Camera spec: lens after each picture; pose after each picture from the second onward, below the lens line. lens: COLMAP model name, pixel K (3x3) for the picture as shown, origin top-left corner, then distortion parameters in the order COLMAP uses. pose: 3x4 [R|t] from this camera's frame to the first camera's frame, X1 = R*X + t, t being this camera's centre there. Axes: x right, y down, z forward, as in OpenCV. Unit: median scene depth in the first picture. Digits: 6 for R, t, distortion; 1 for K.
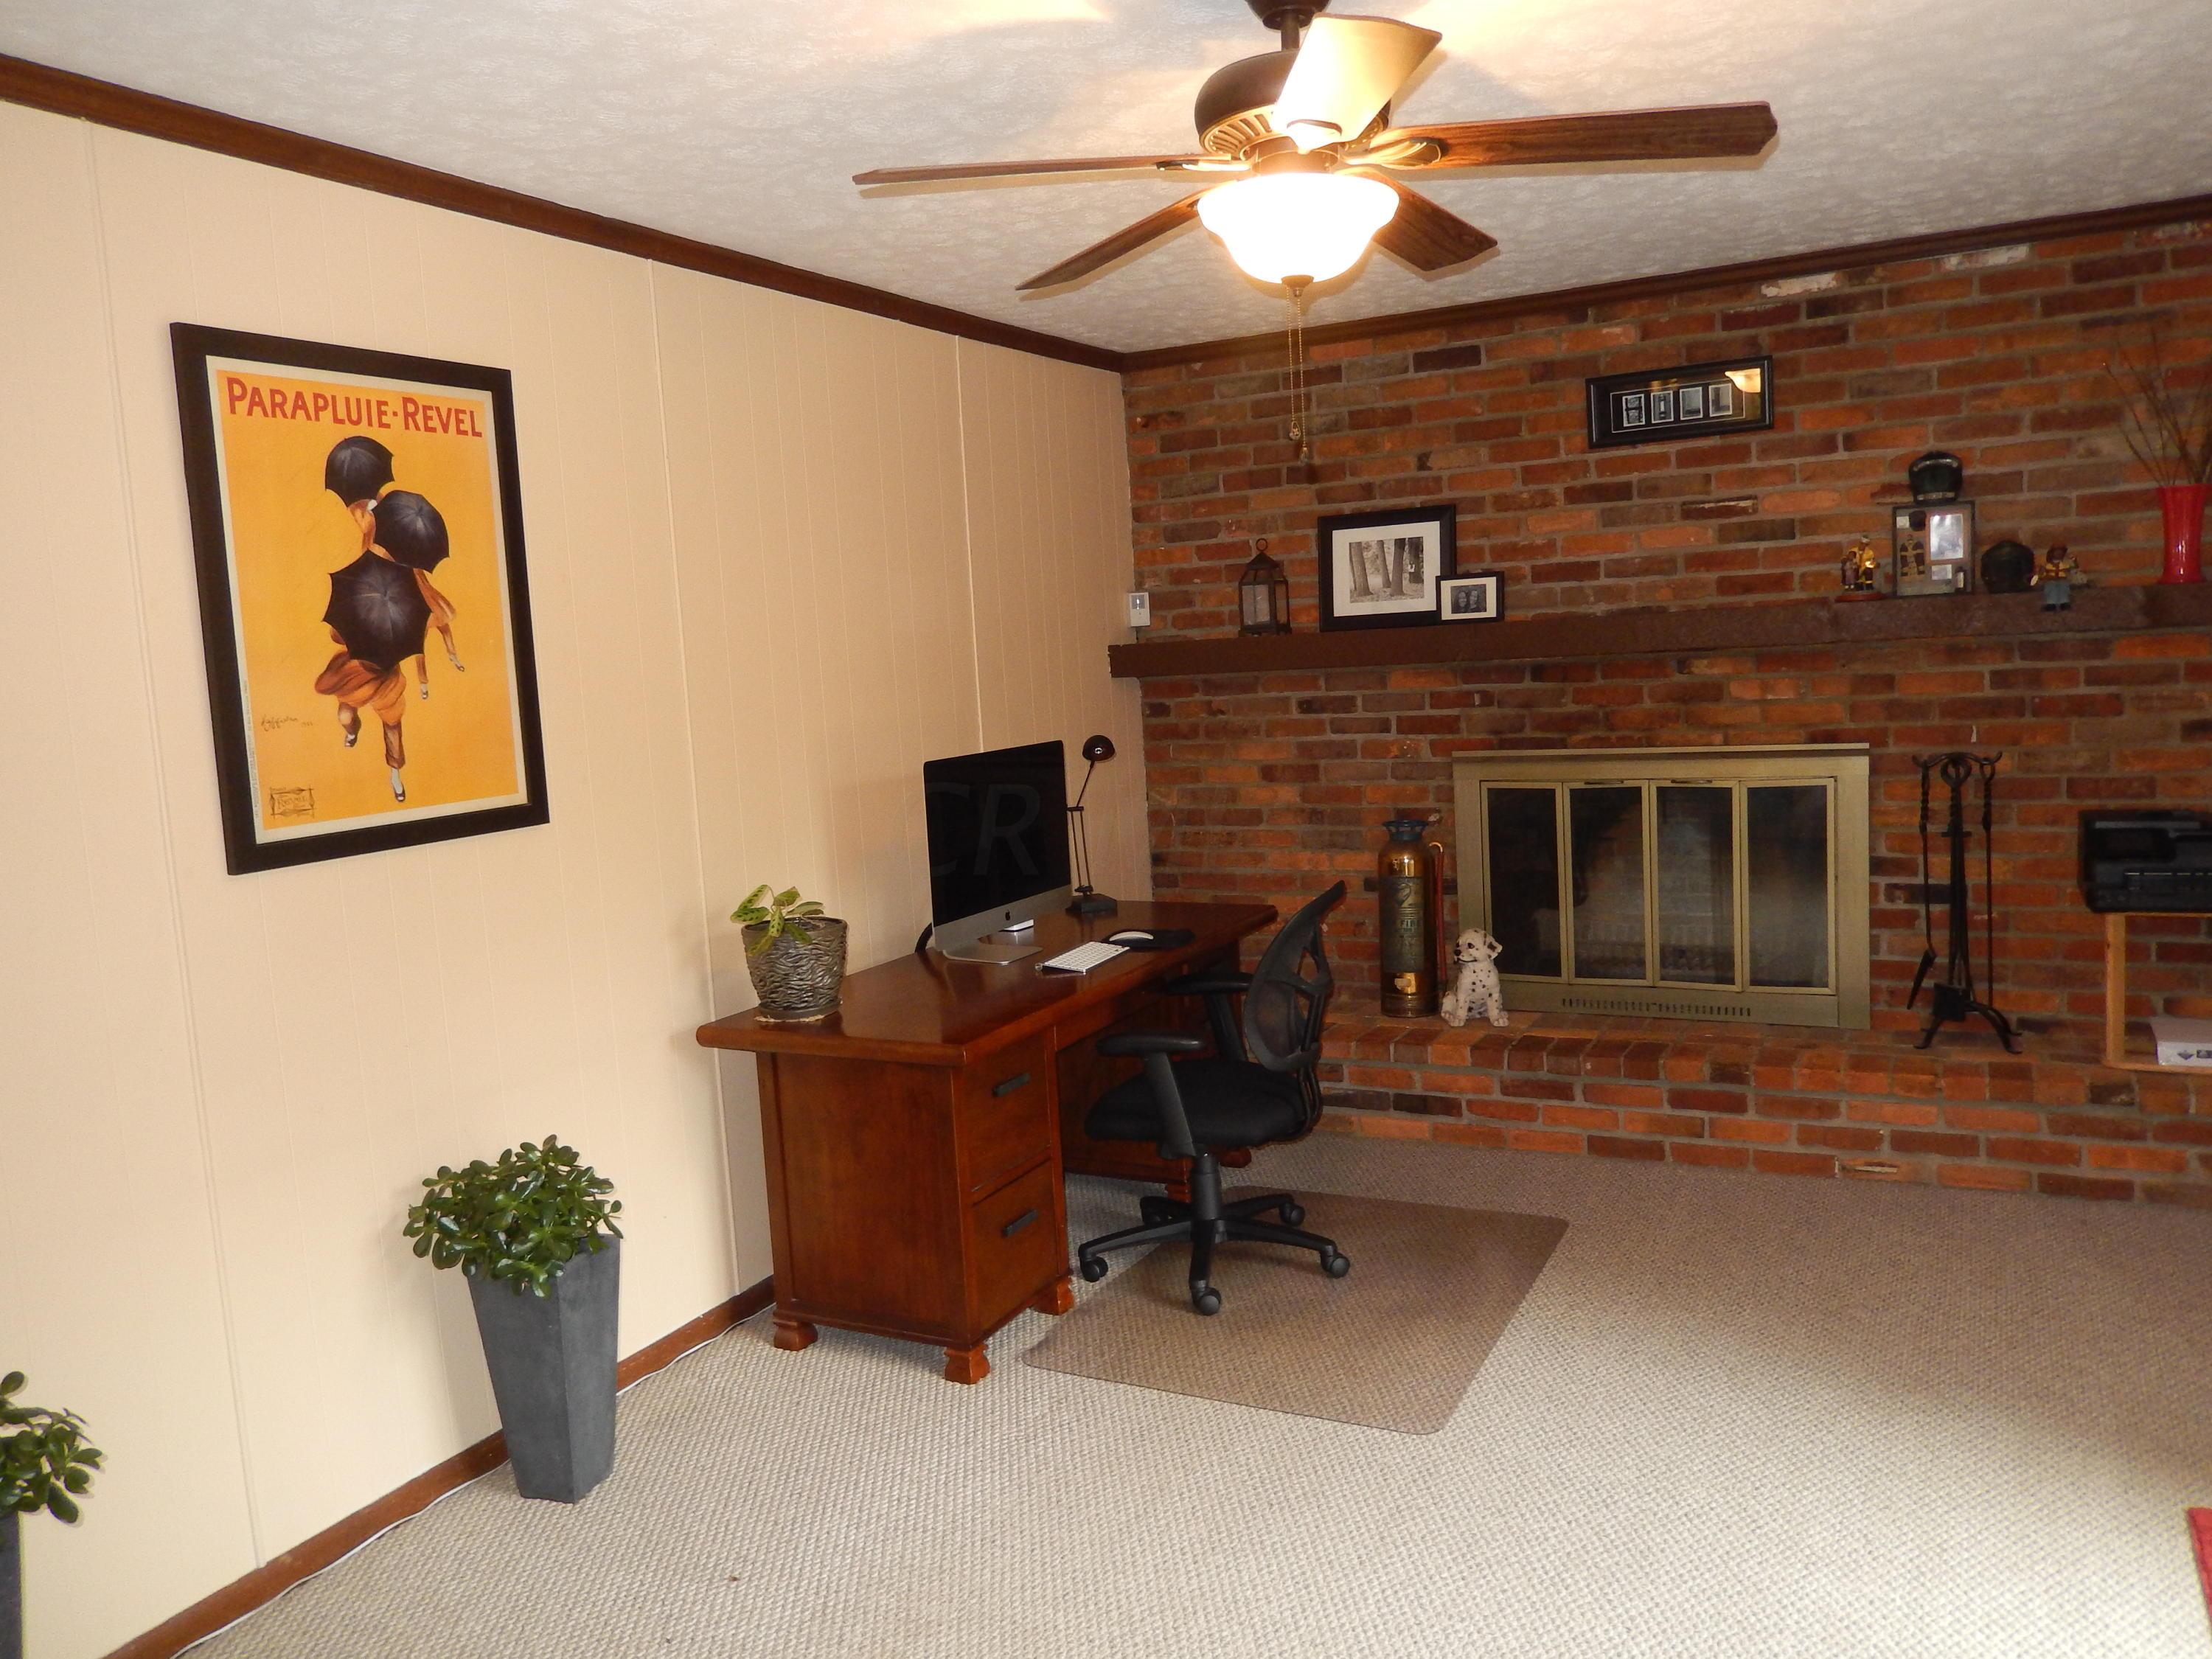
lens RADIAL K [[1663.6, 0, 1076.4], [0, 1663.6, 826.0], [0, 0, 1]] dist [-0.008201, 0.006711]
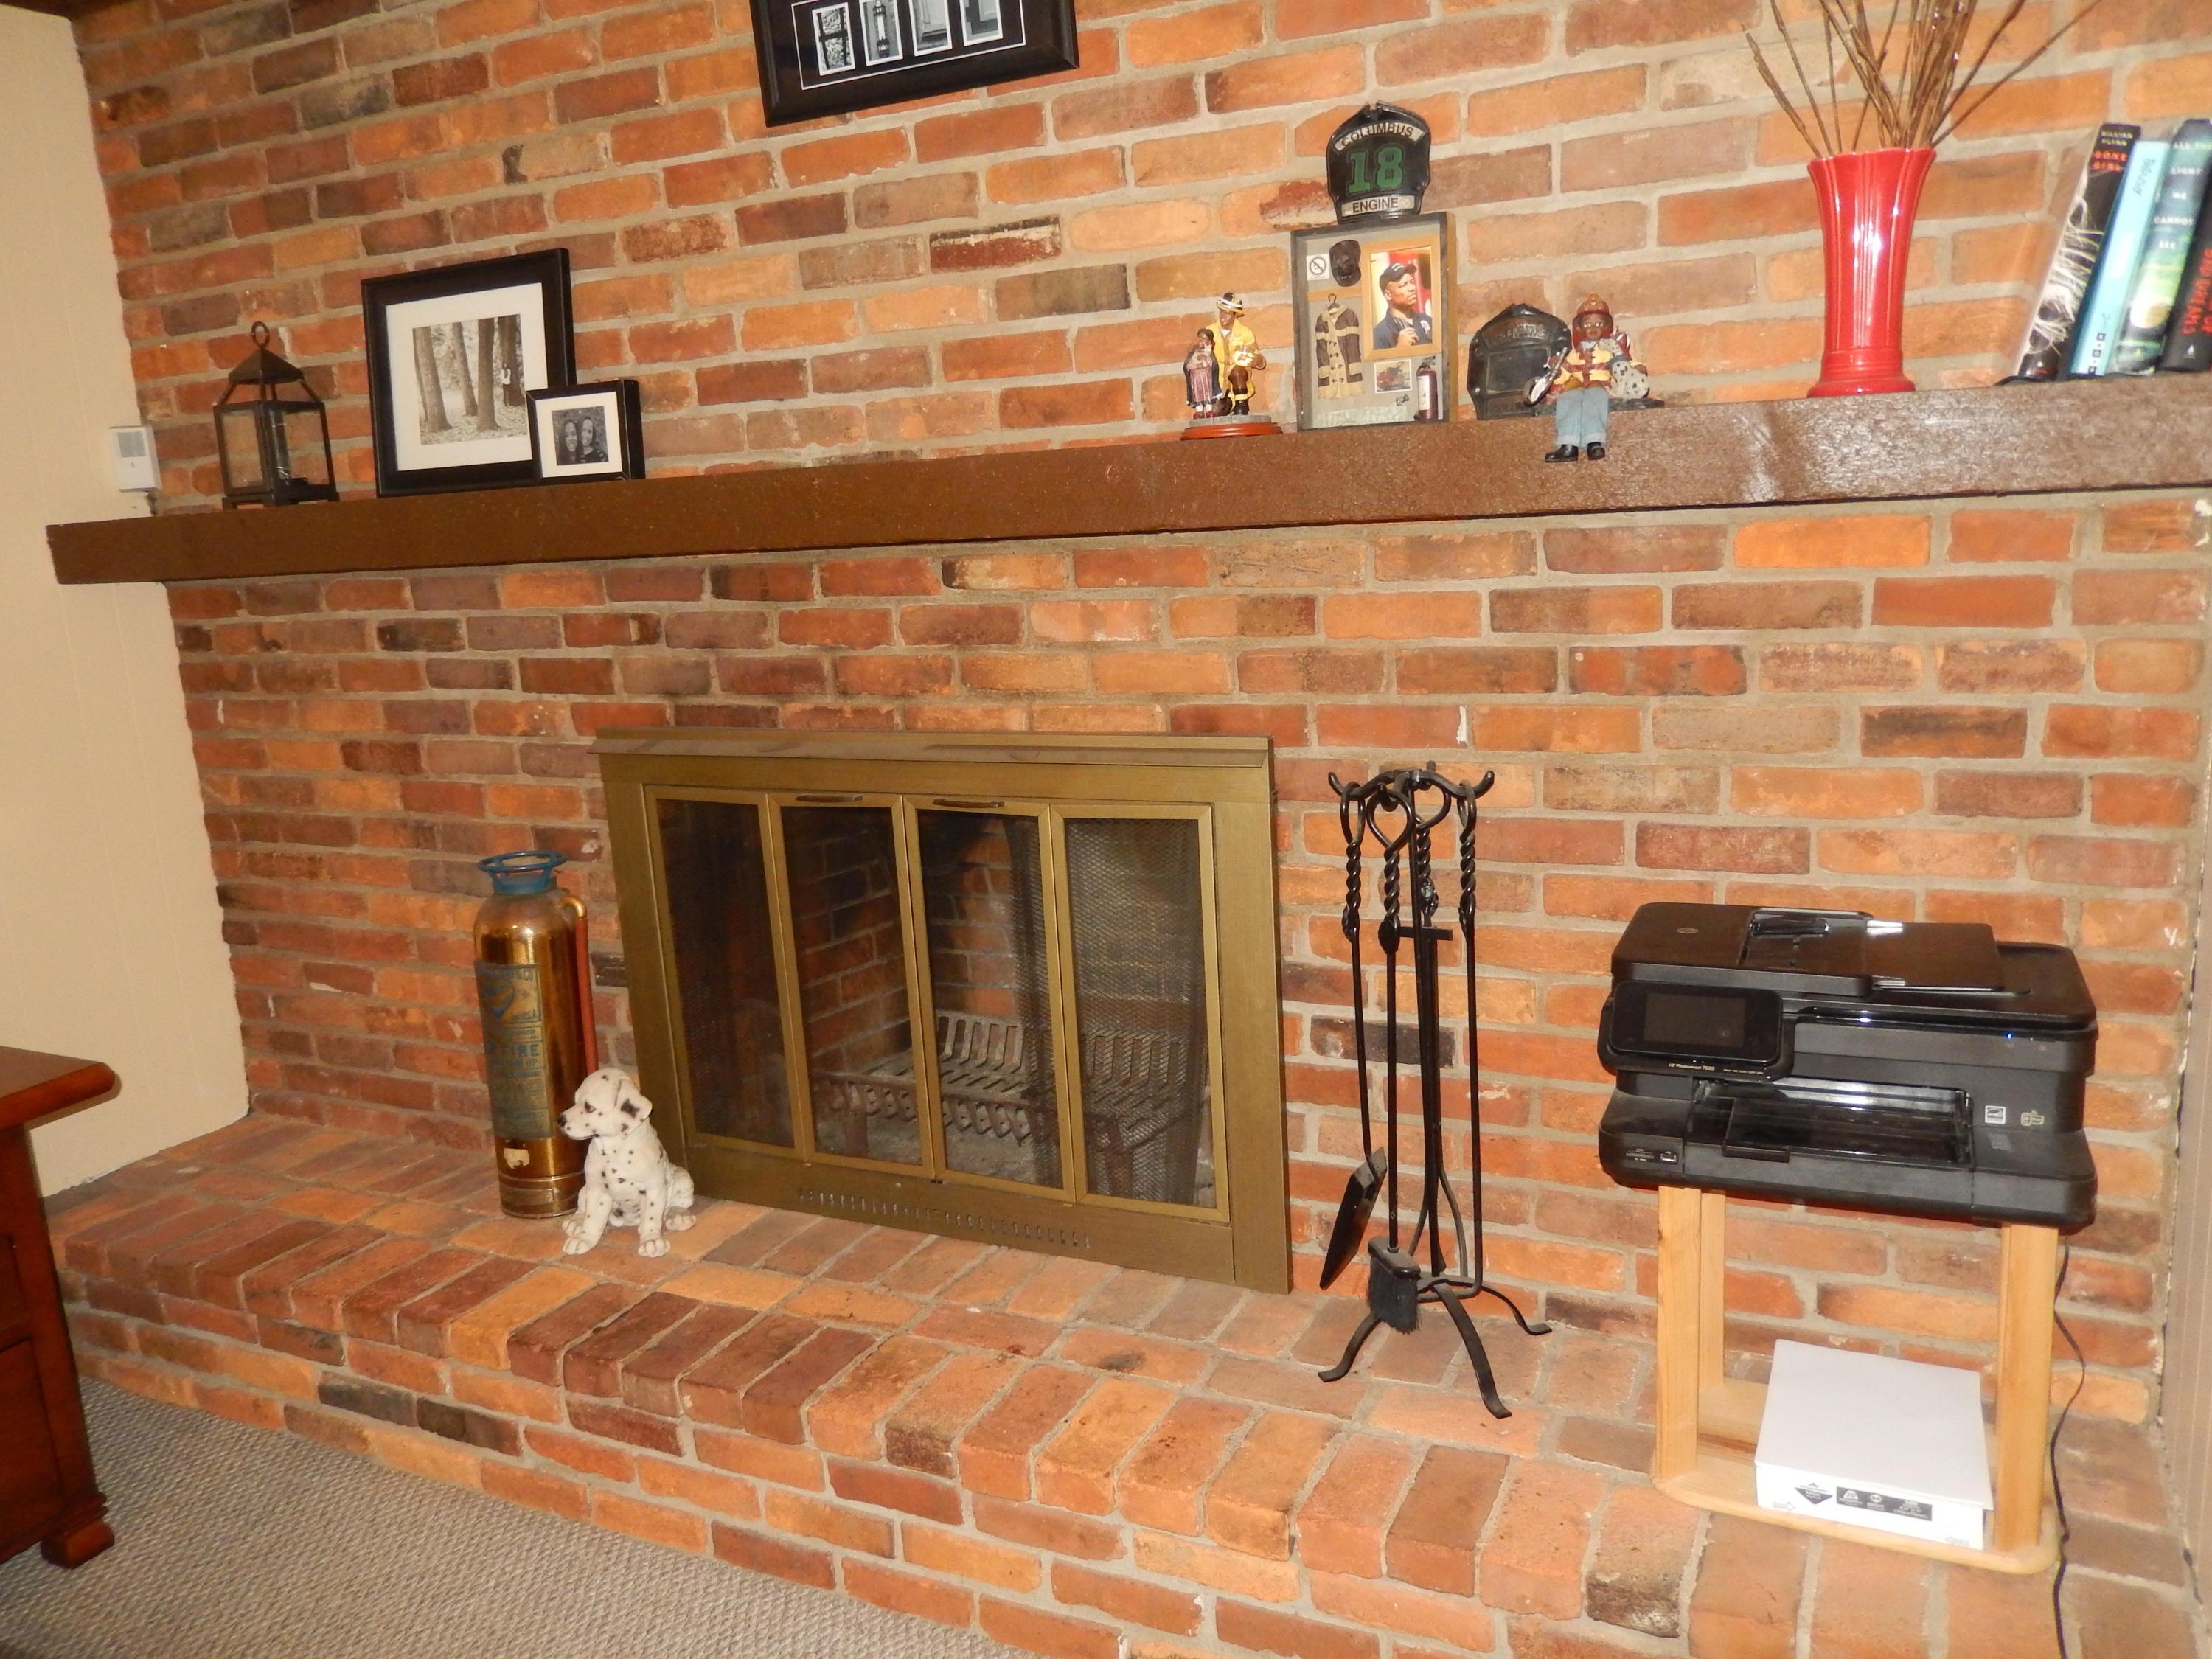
lens RADIAL K [[1663.6, 0, 1083.2], [0, 1663.6, 825.3], [0, 0, 1]] dist [-0.008201, 0.006711]
pose [[0.999039, -0.008246, 0.043051, 0.399018], [0.004453, 0.996156, 0.087479, -0.066645], [-0.043607, -0.087203, 0.995236, 0.512184]]
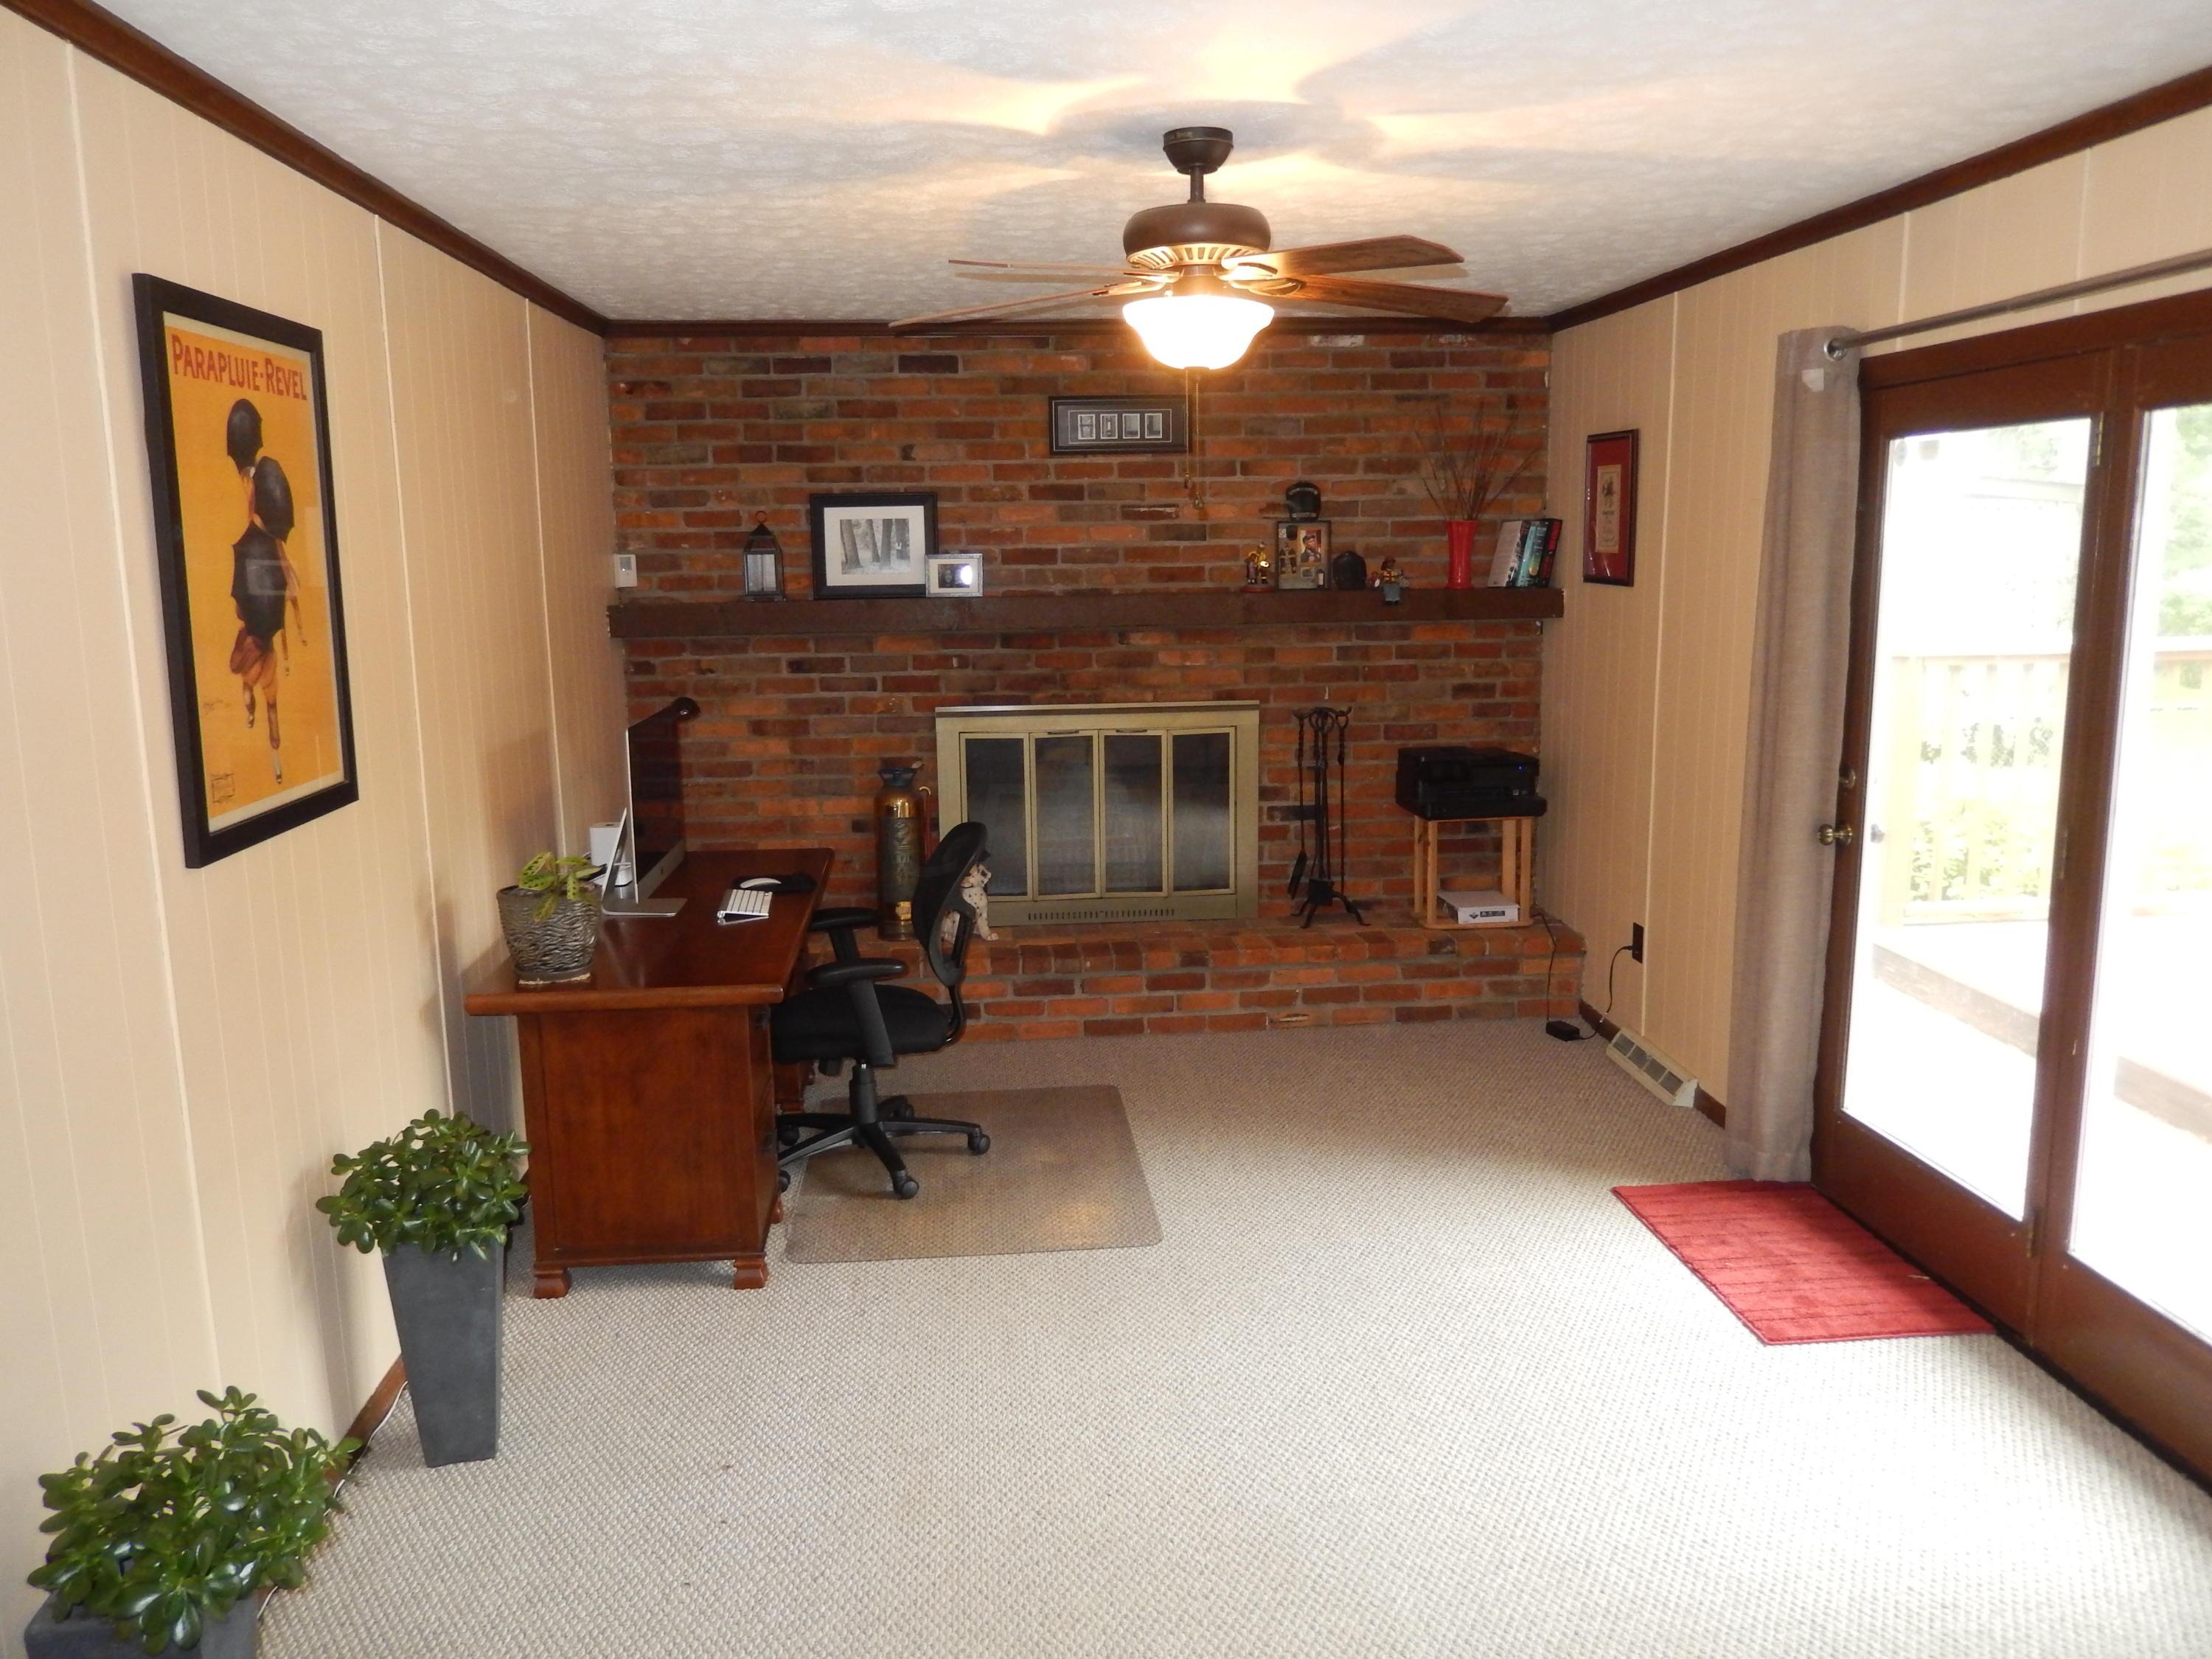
lens RADIAL K [[1663.6, 0, 1116.2], [0, 1663.6, 831.7], [0, 0, 1]] dist [-0.008201, 0.006711]
pose [[0.837286, -0.048843, 0.544579, -0.335521], [0.025939, 0.998429, 0.049667, -0.014262], [-0.546149, -0.027459, 0.837238, -0.041774]]
